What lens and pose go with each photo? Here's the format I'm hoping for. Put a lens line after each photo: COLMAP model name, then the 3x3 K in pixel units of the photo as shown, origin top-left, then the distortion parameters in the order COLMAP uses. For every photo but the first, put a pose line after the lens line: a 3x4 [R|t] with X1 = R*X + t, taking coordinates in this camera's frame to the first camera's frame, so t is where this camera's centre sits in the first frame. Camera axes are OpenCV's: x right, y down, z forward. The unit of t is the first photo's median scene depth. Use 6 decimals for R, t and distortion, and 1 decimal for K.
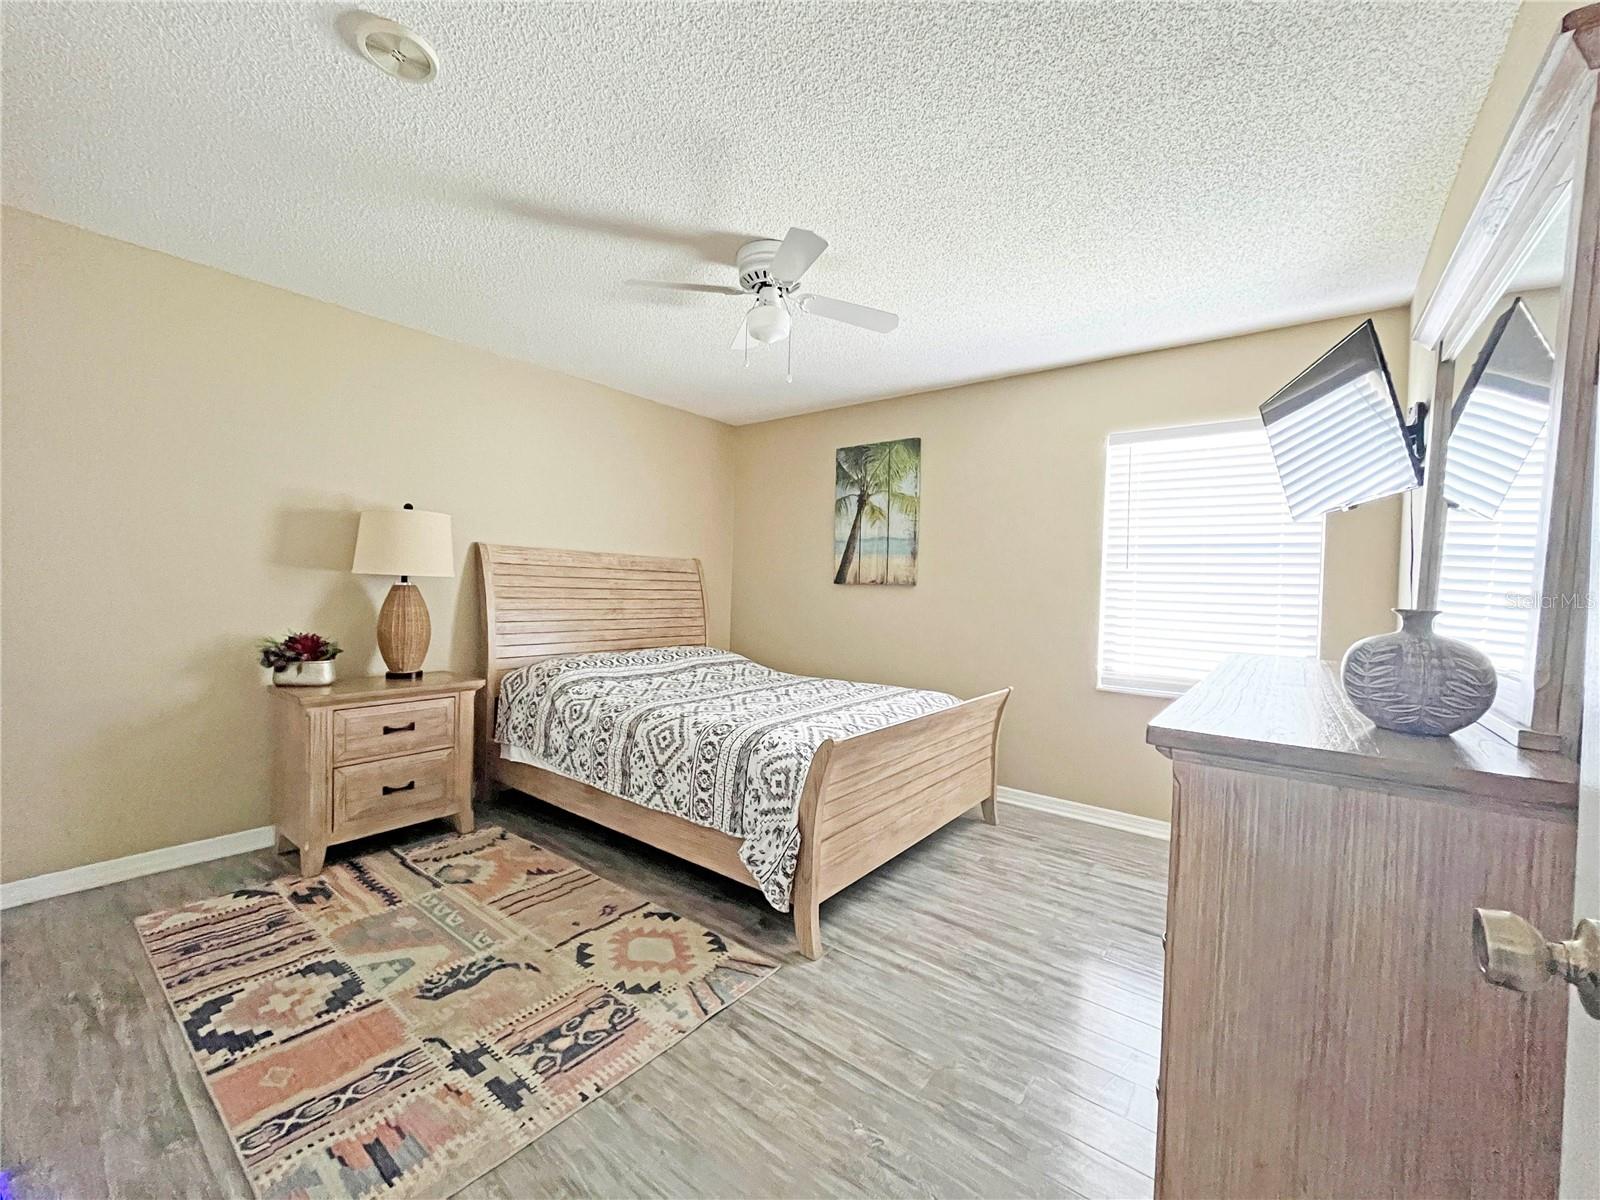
lens RADIAL K [[638.2, 0, 802.3], [0, 638.2, 605.6], [0, 0, 1]] dist [-0.005993, 0.000403]
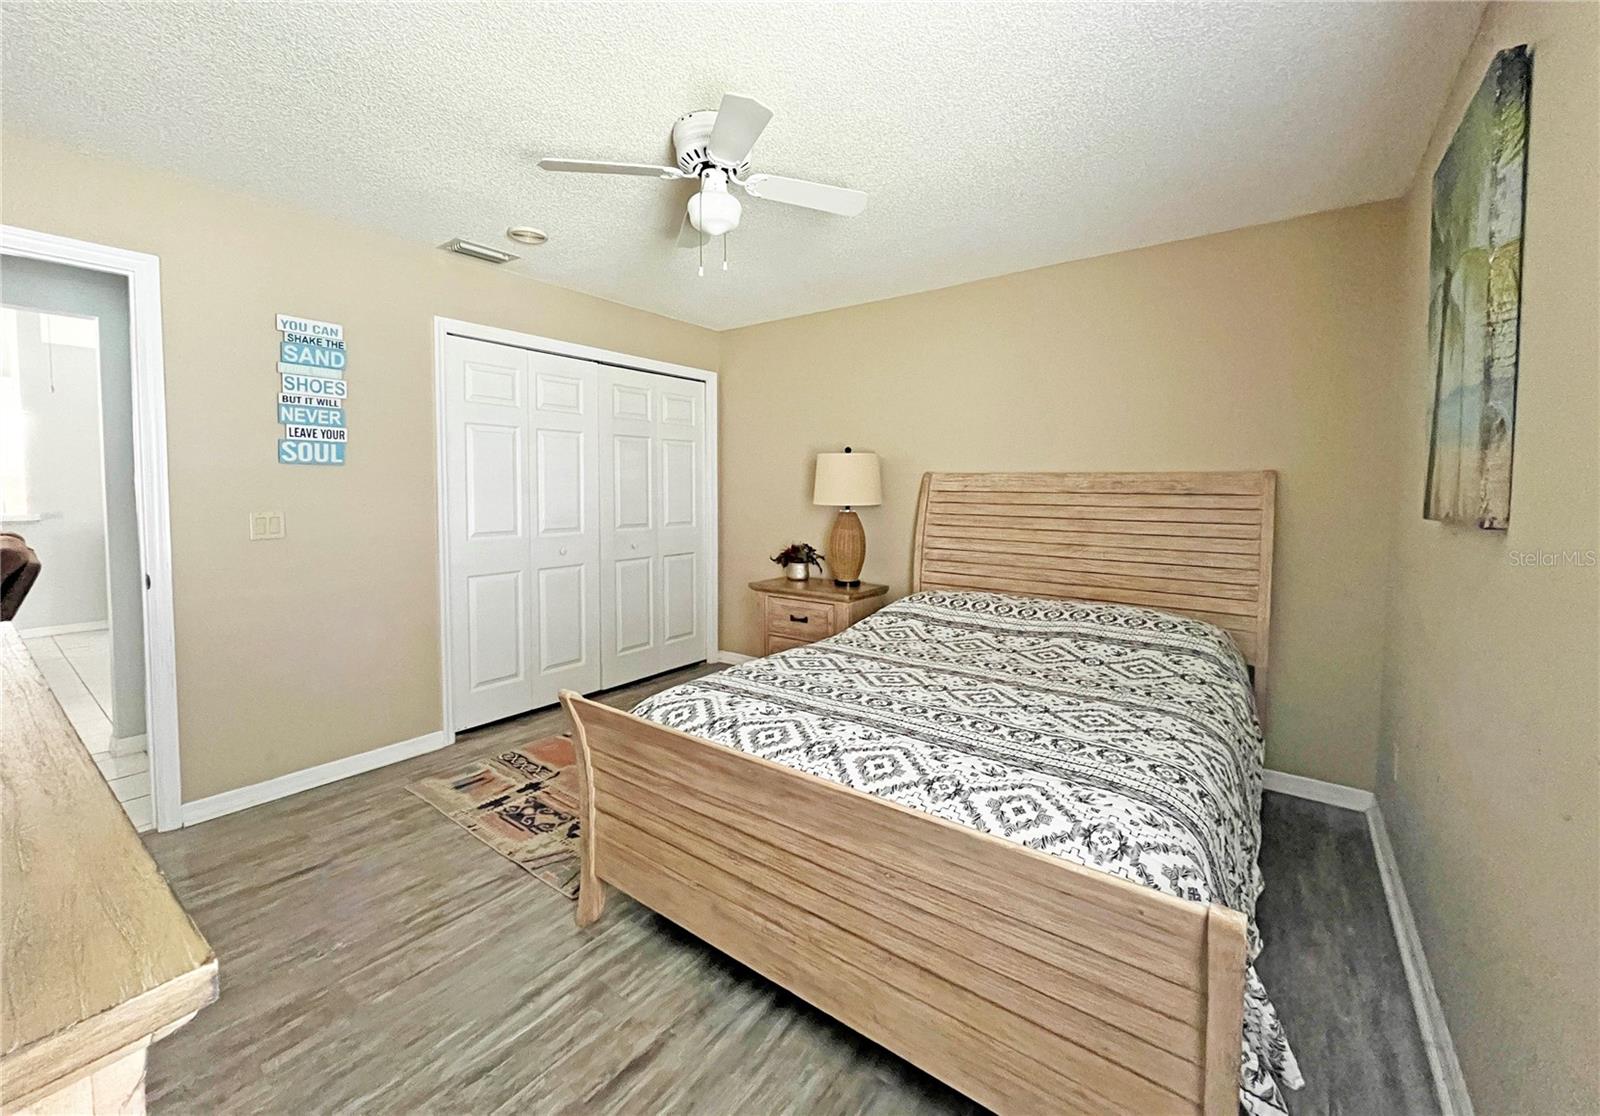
lens RADIAL K [[651.3, 0, 795.2], [0, 651.3, 513.0], [0, 0, 1]] dist [-0.002843, -0.000643]
pose [[0.015676, 0.011487, -0.999811, 0.721226], [-0.037388, 0.999241, 0.010894, -0.042607], [0.999178, 0.037210, 0.016093, 0.962203]]
